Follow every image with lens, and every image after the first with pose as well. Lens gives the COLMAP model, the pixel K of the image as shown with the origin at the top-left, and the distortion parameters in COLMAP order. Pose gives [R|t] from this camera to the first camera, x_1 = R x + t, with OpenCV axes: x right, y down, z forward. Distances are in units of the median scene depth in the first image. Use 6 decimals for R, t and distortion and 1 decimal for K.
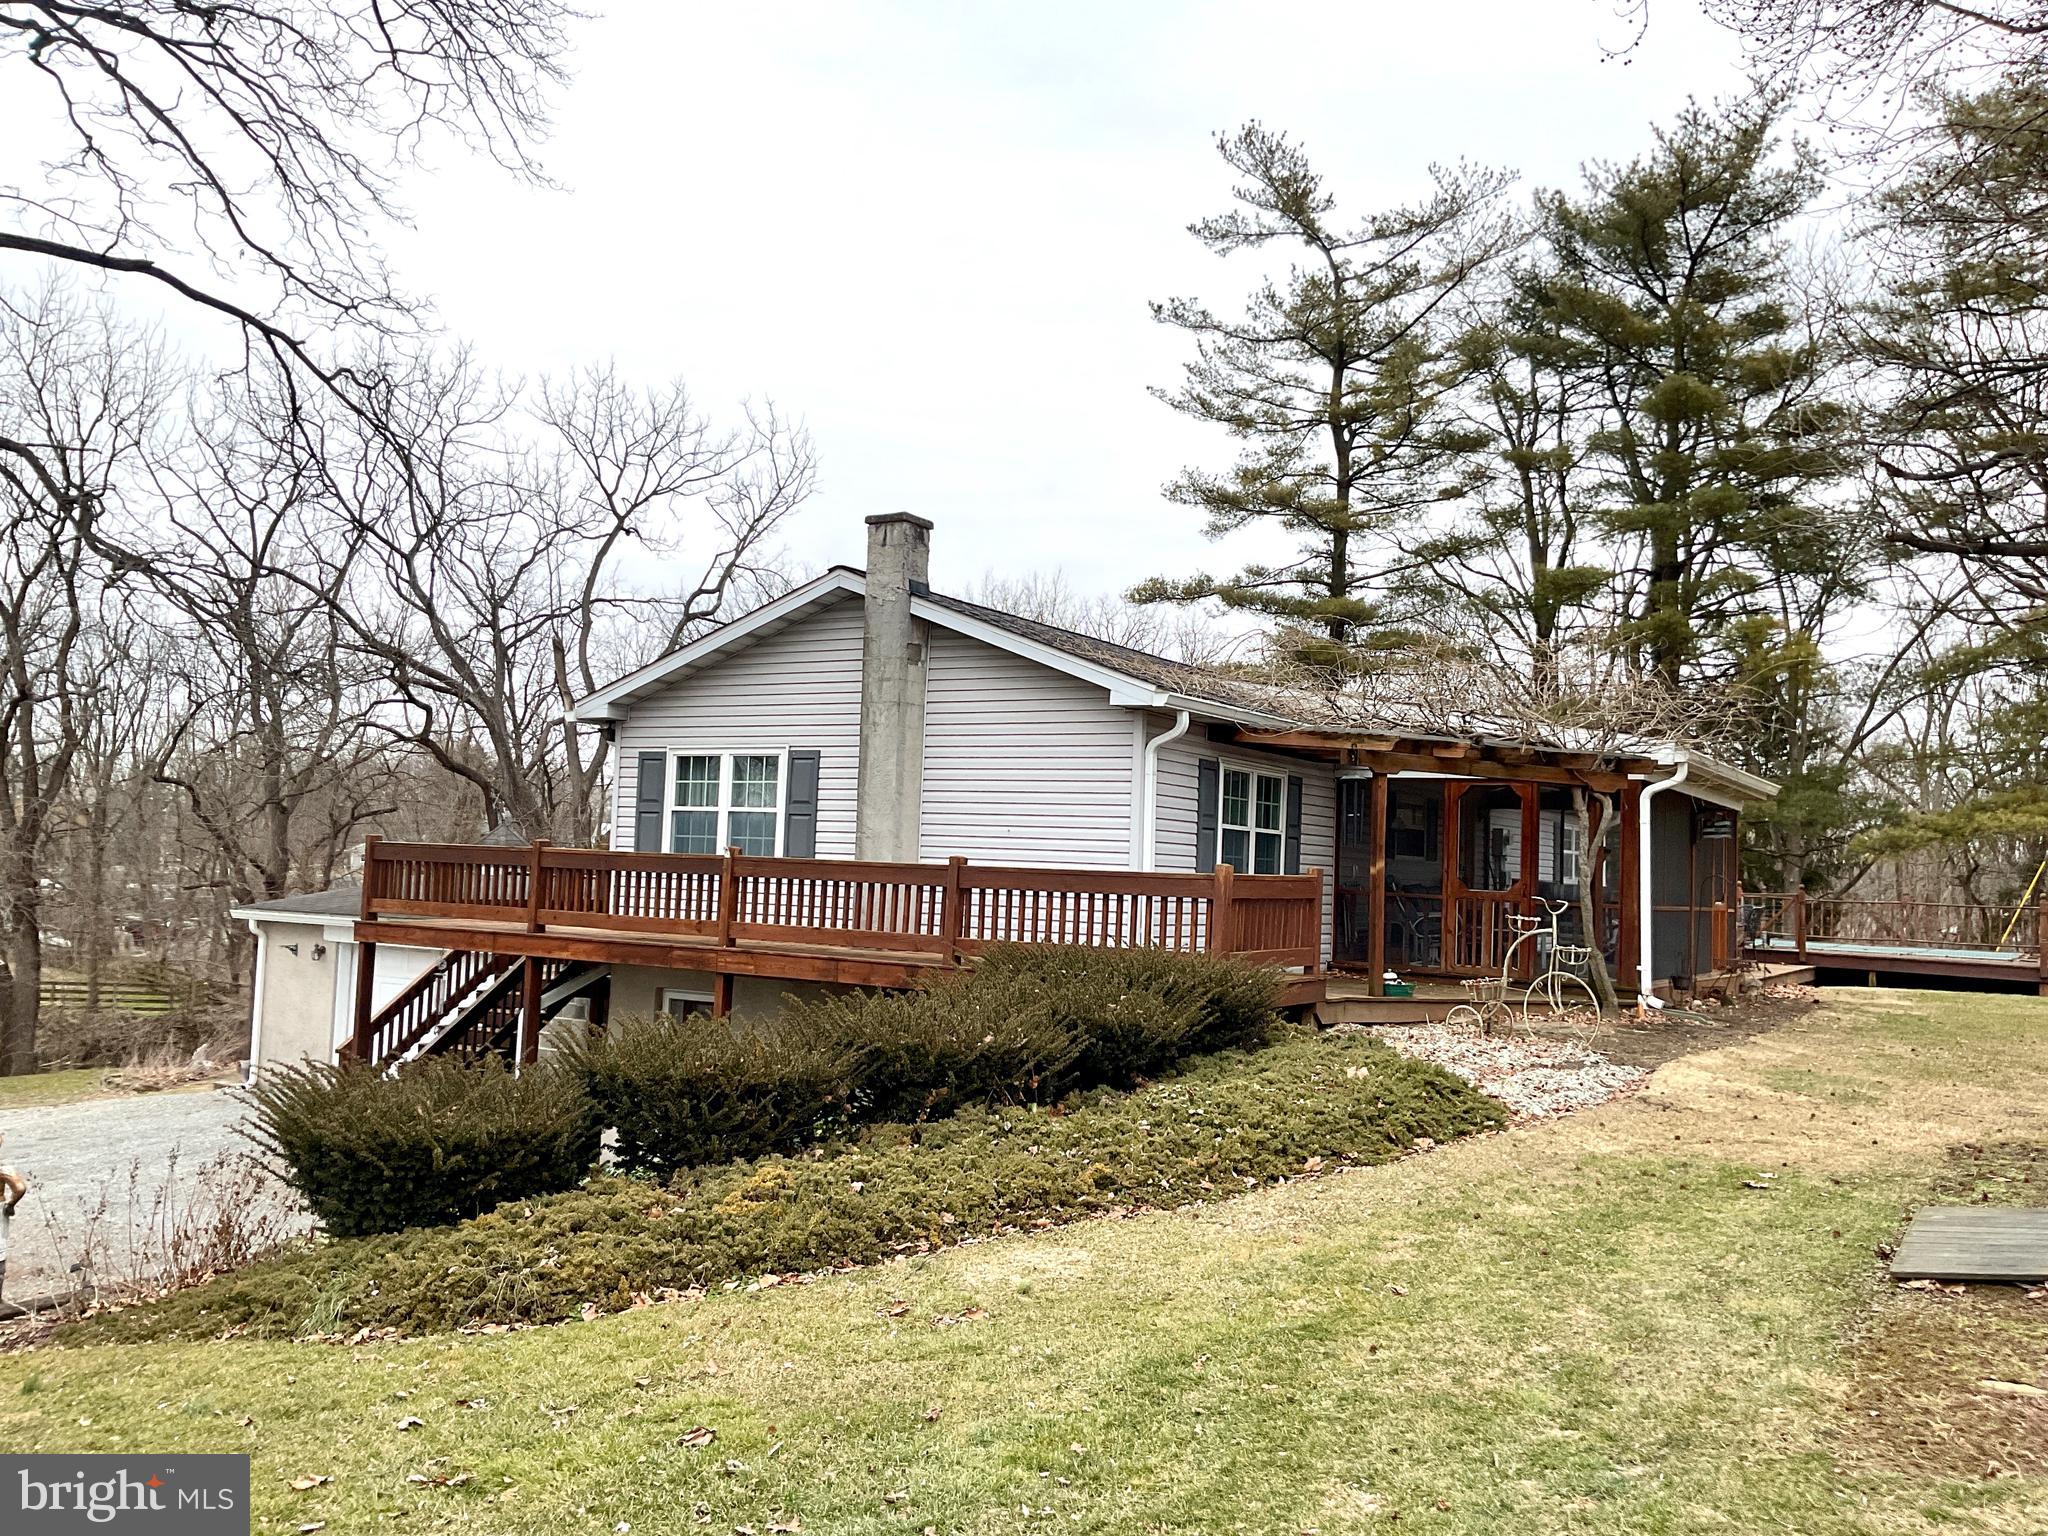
lens RADIAL K [[1687.0, 0, 1004.5], [0, 1687.0, 771.8], [0, 0, 1]] dist [0.155246, -0.363482]
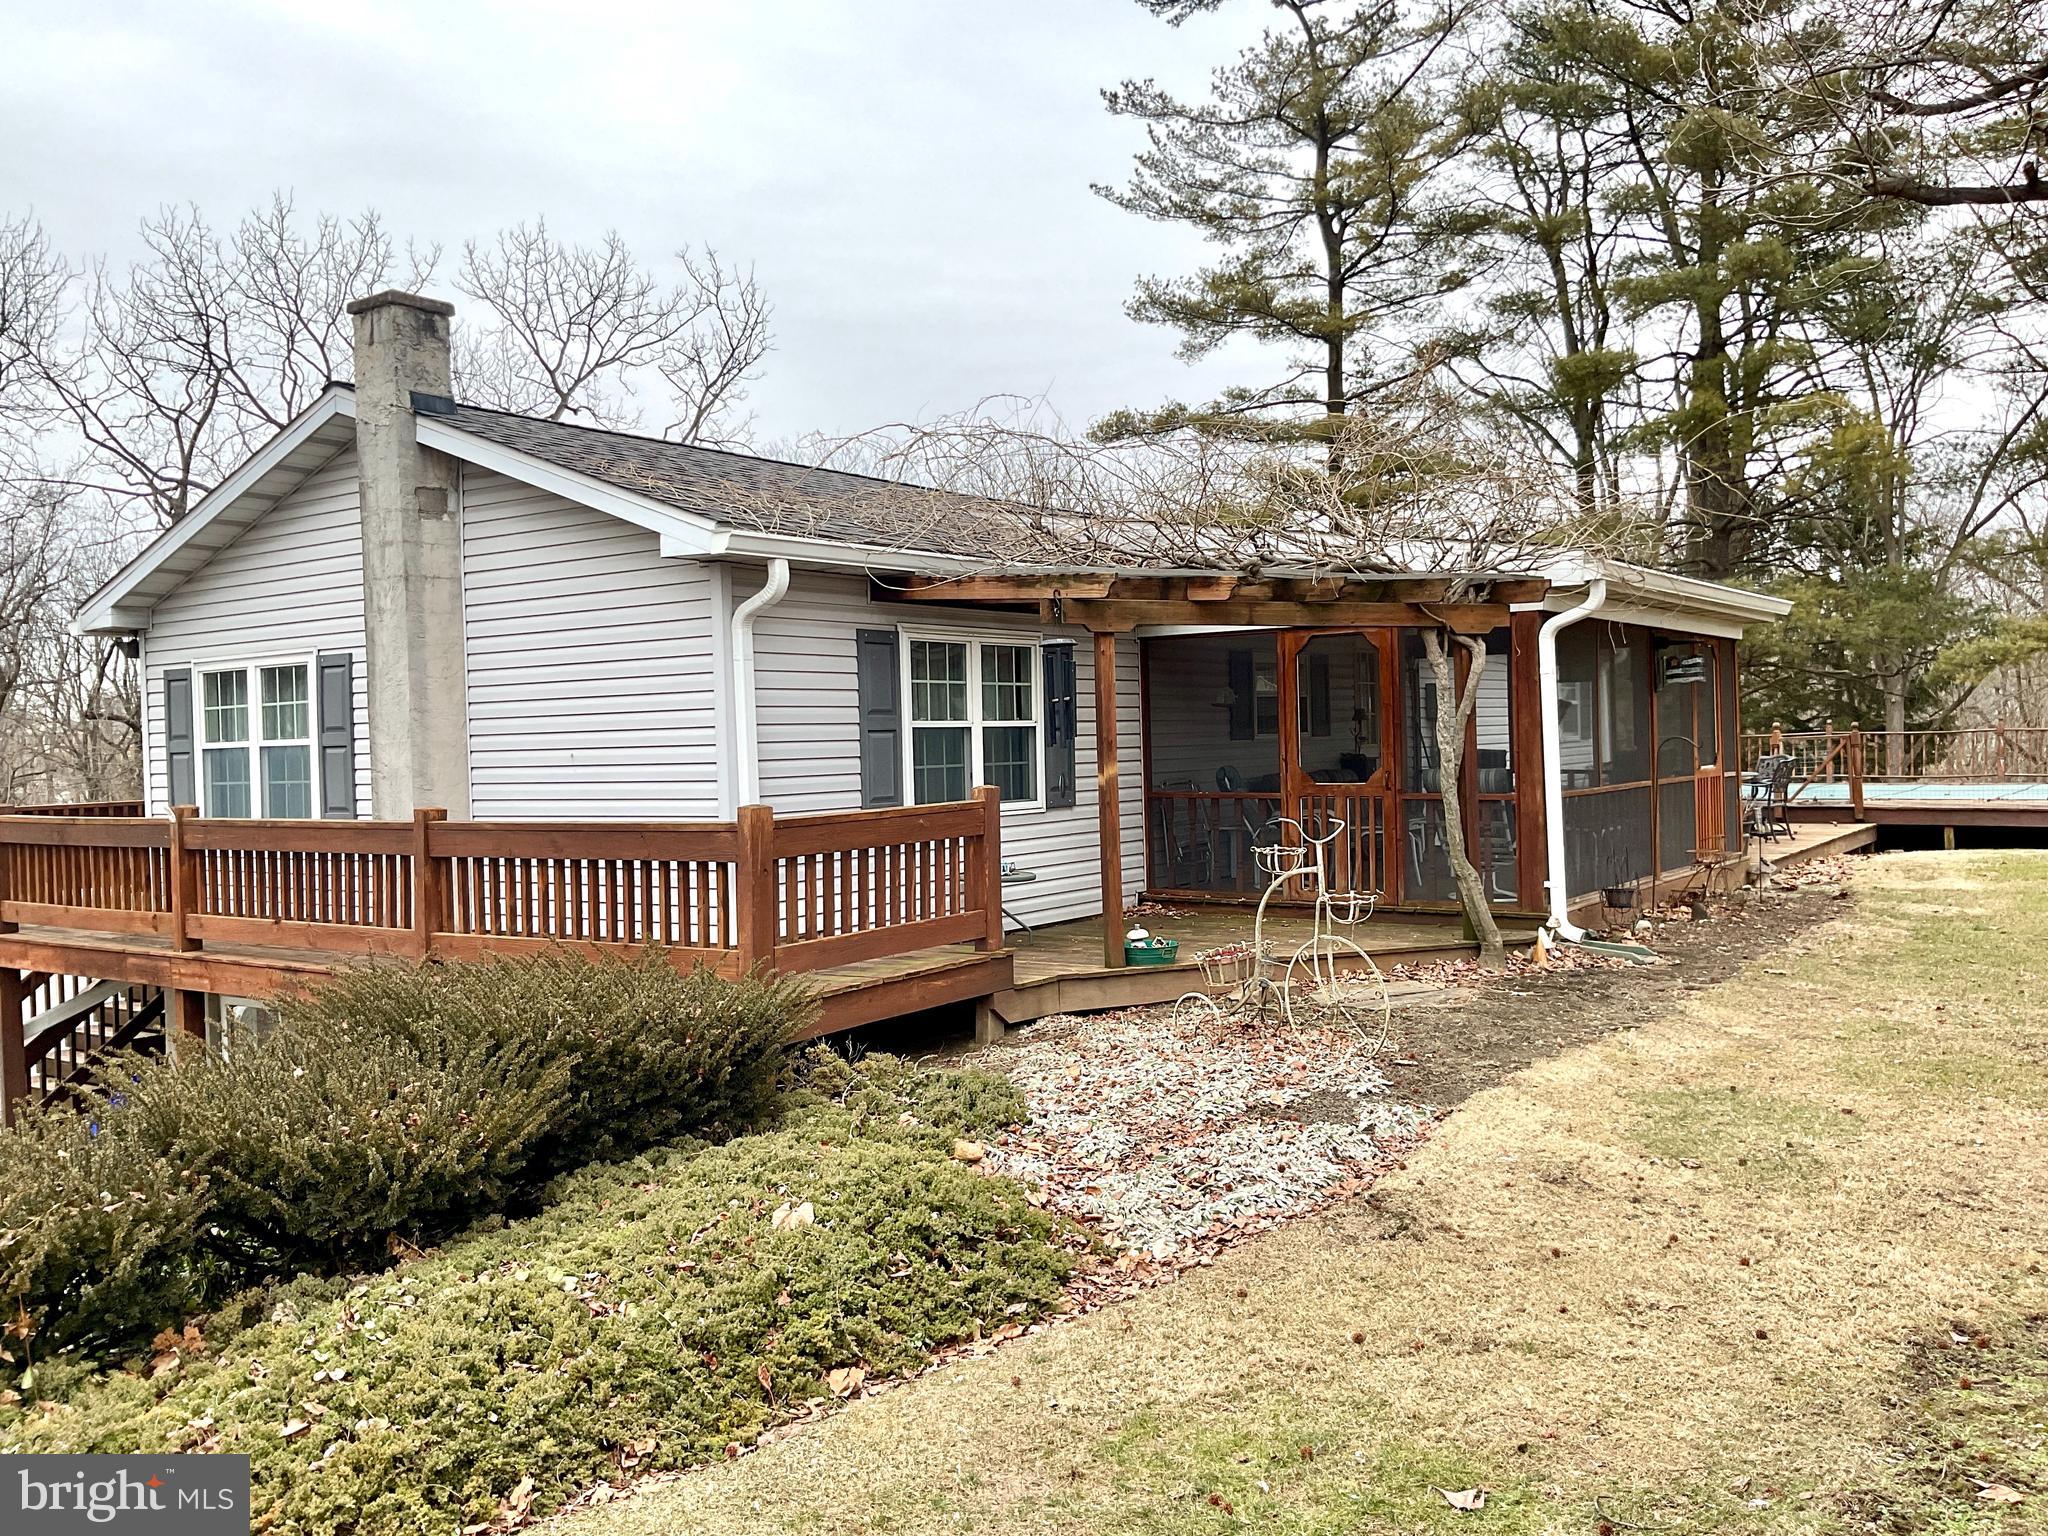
lens RADIAL K [[1688.8, 0, 1009.2], [0, 1688.8, 768.2], [0, 0, 1]] dist [0.095515, -0.193786]
pose [[0.995743, -0.067029, -0.063270, 0.076714], [0.071555, 0.994820, 0.072203, 0.001195], [0.058102, -0.076423, 0.995381, 0.117526]]
